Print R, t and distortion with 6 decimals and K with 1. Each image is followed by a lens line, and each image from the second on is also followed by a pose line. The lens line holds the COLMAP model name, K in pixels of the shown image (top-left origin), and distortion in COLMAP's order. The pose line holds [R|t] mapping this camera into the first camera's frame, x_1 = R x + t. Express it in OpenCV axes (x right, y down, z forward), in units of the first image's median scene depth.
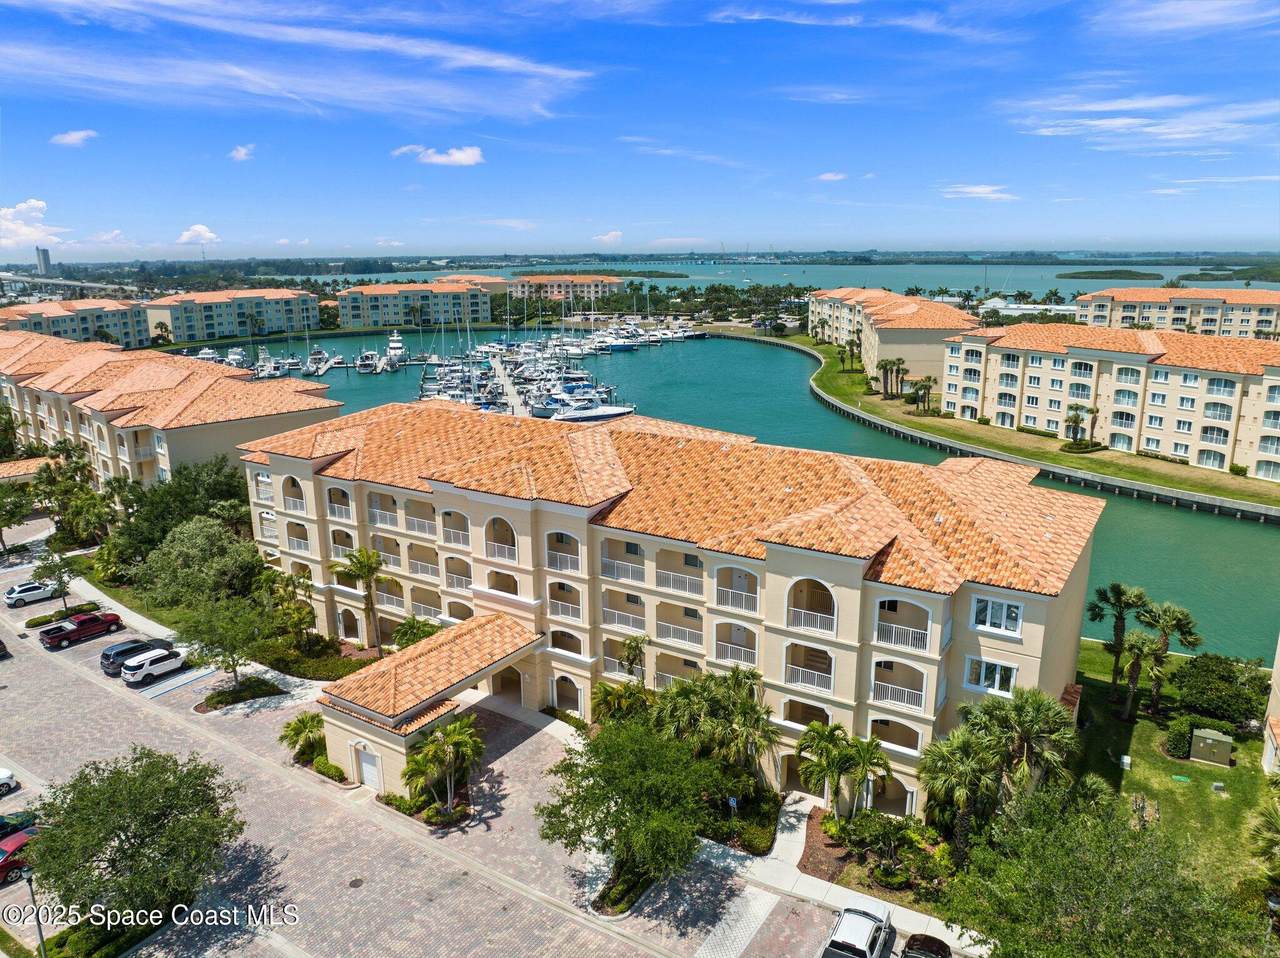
lens RADIAL K [[893.6, 0, 604.0], [0, 893.6, 477.9], [0, 0, 1]] dist [-0.036917, 0.009226]
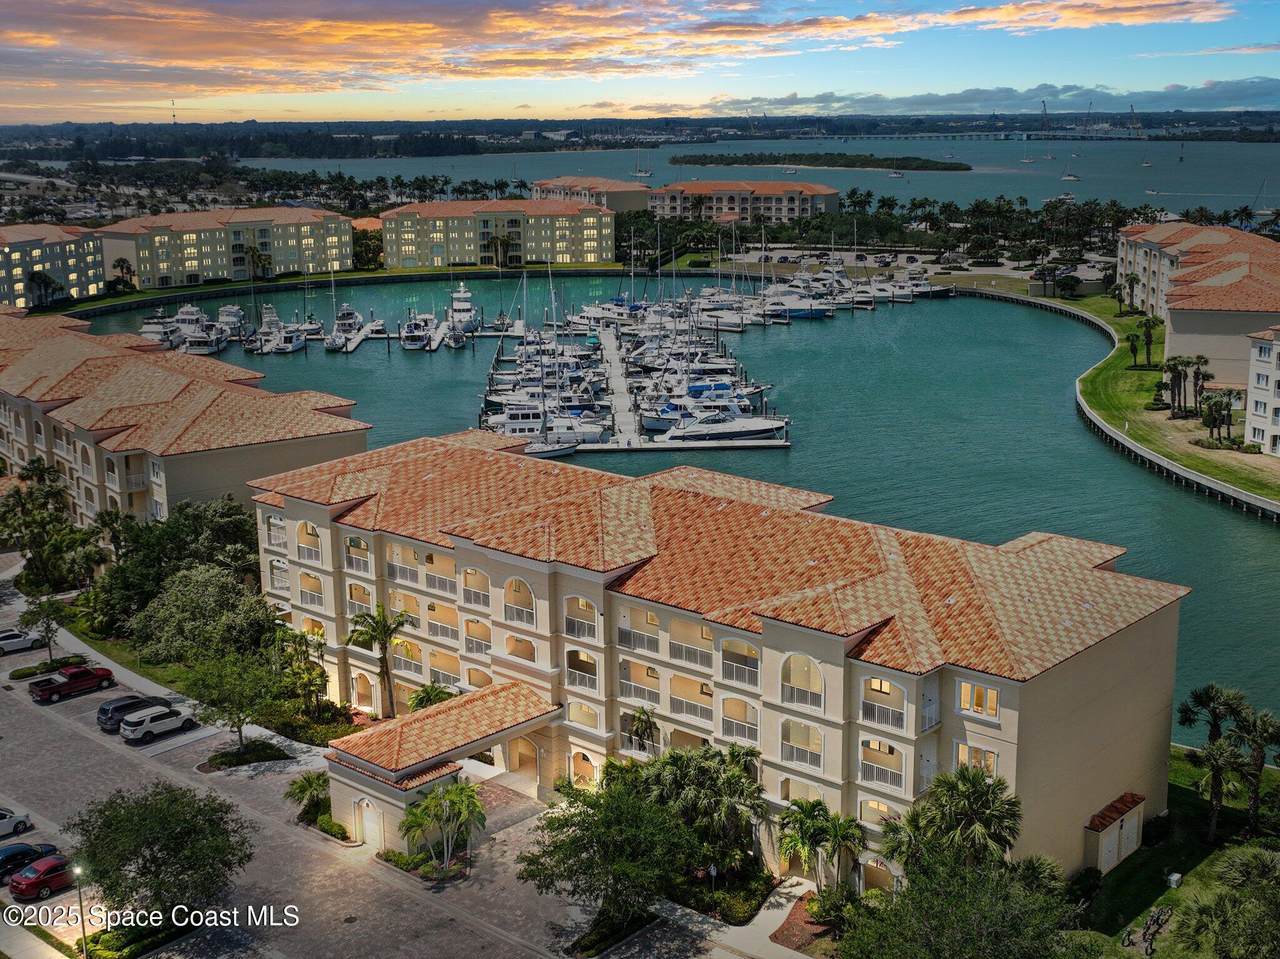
lens RADIAL K [[1568.8, 0, 574.9], [0, 1568.8, 450.8], [0, 0, 1]] dist [0.028195, 0.000000]
pose [[0.985887, 0.028737, -0.164925, 0.211251], [-0.034023, 0.998991, -0.029317, -0.043940], [0.163916, 0.034514, 0.985870, -0.630643]]
